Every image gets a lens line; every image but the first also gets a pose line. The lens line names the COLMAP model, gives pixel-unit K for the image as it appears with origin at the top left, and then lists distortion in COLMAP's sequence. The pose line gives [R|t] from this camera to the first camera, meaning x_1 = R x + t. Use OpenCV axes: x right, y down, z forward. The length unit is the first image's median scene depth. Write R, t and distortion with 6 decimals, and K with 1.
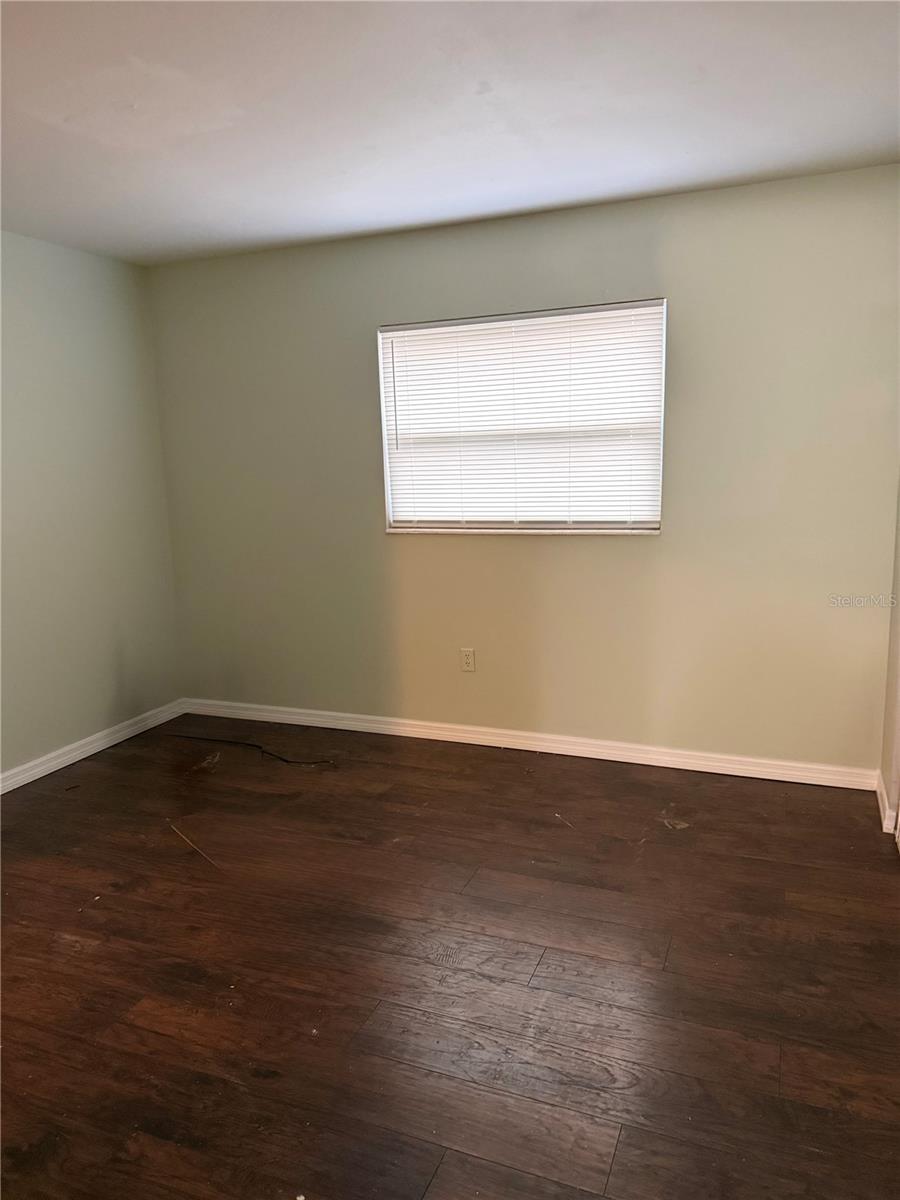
lens RADIAL K [[846.3, 0, 450.0], [0, 846.3, 600.0], [0, 0, 1]] dist [0.078278, -0.066250]
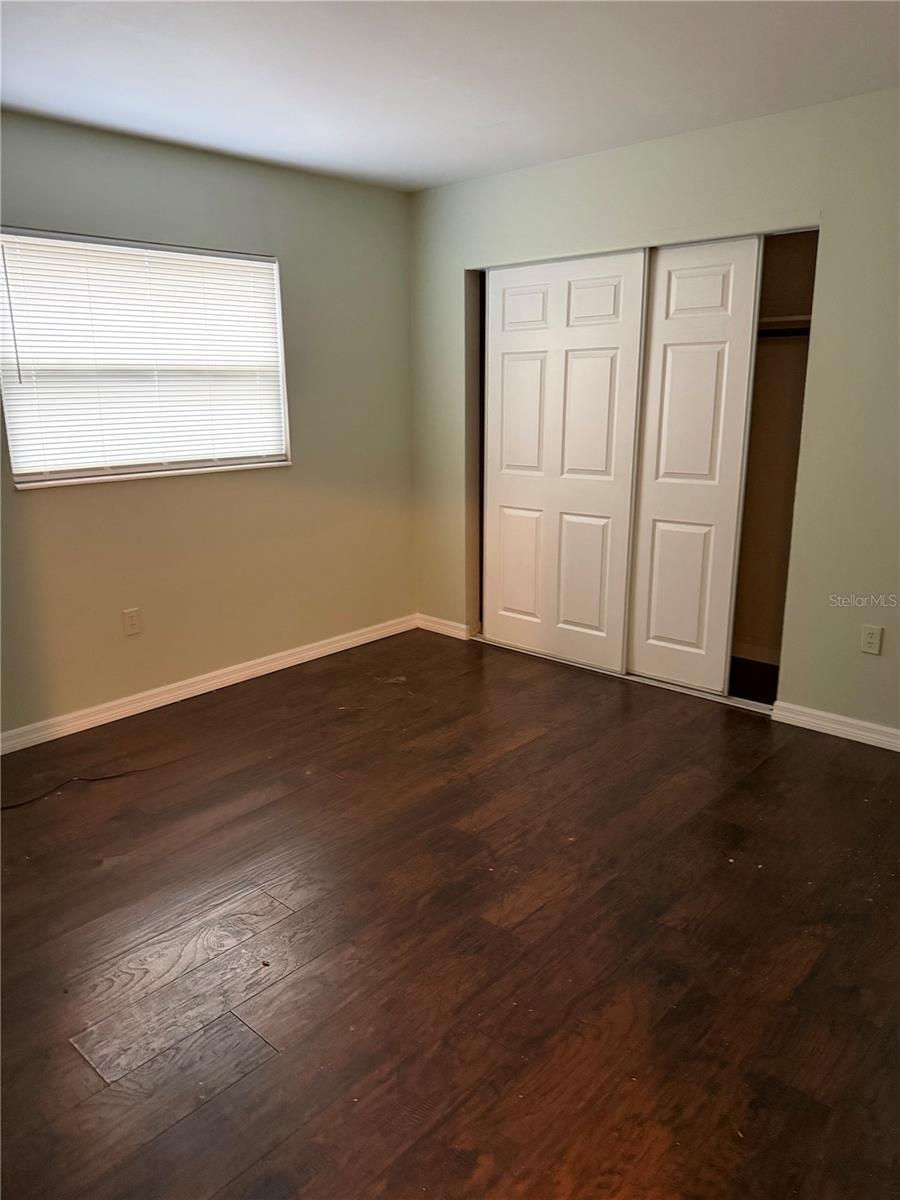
lens RADIAL K [[833.8, 0, 443.9], [0, 833.8, 586.2], [0, 0, 1]] dist [0.080028, -0.138191]
pose [[0.340207, -0.191601, 0.920624, -0.763932], [0.168025, 0.975652, 0.140961, -0.040545], [-0.925217, 0.106732, 0.364118, 0.404587]]
